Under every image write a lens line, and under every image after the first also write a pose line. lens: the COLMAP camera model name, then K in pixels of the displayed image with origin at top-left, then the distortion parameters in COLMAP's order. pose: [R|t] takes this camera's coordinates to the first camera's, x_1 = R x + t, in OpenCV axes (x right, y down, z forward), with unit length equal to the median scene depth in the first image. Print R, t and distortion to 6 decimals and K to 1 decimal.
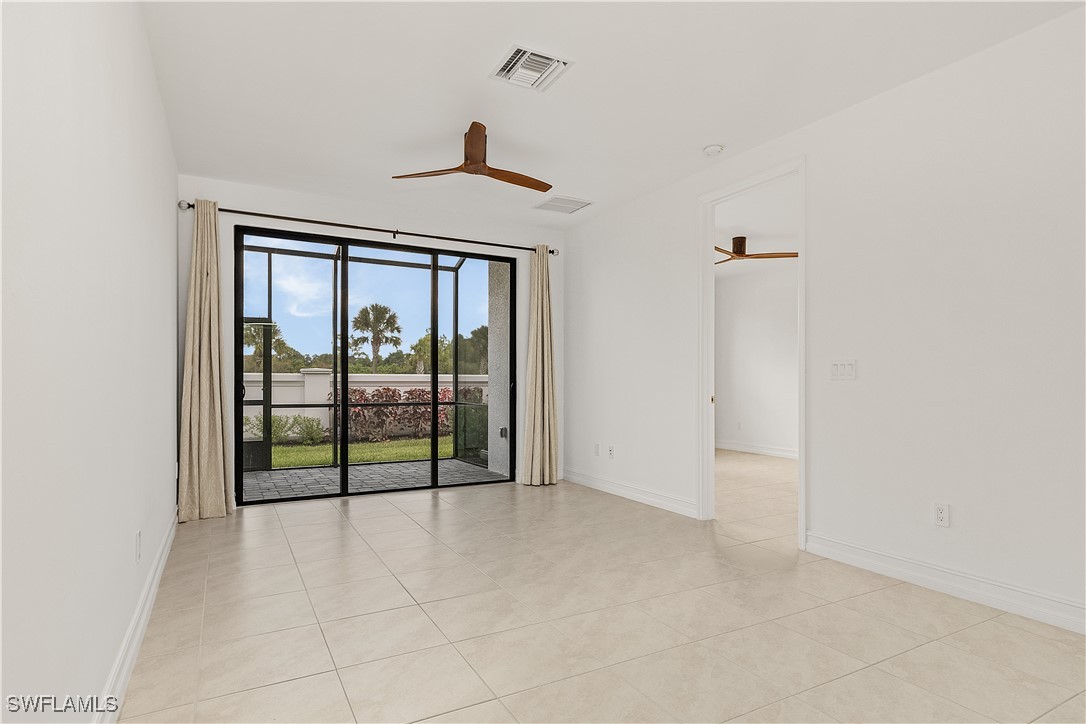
lens RADIAL K [[564.6, 0, 537.3], [0, 564.6, 382.4], [0, 0, 1]] dist [0.003953, 0.000594]
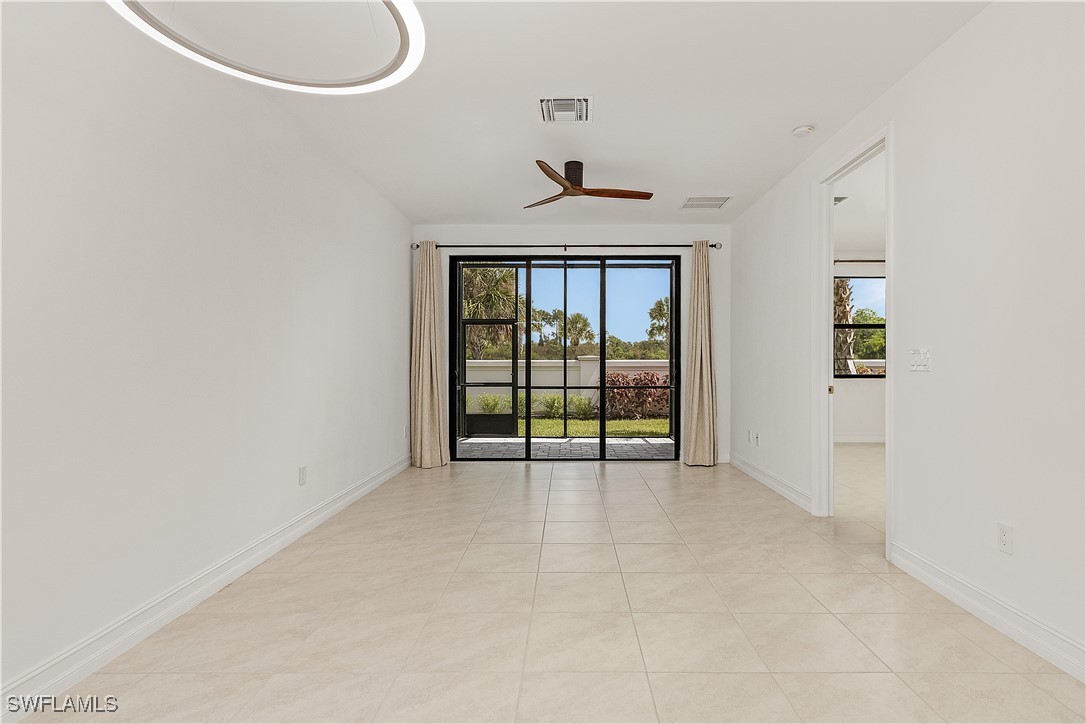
lens RADIAL K [[506.7, 0, 546.1], [0, 506.7, 364.9], [0, 0, 1]] dist [0.006674, -0.000173]
pose [[0.883444, -0.003460, -0.468524, 0.192228], [0.001497, 0.999988, -0.004561, -0.005239], [0.468534, 0.003328, 0.883439, 0.017438]]
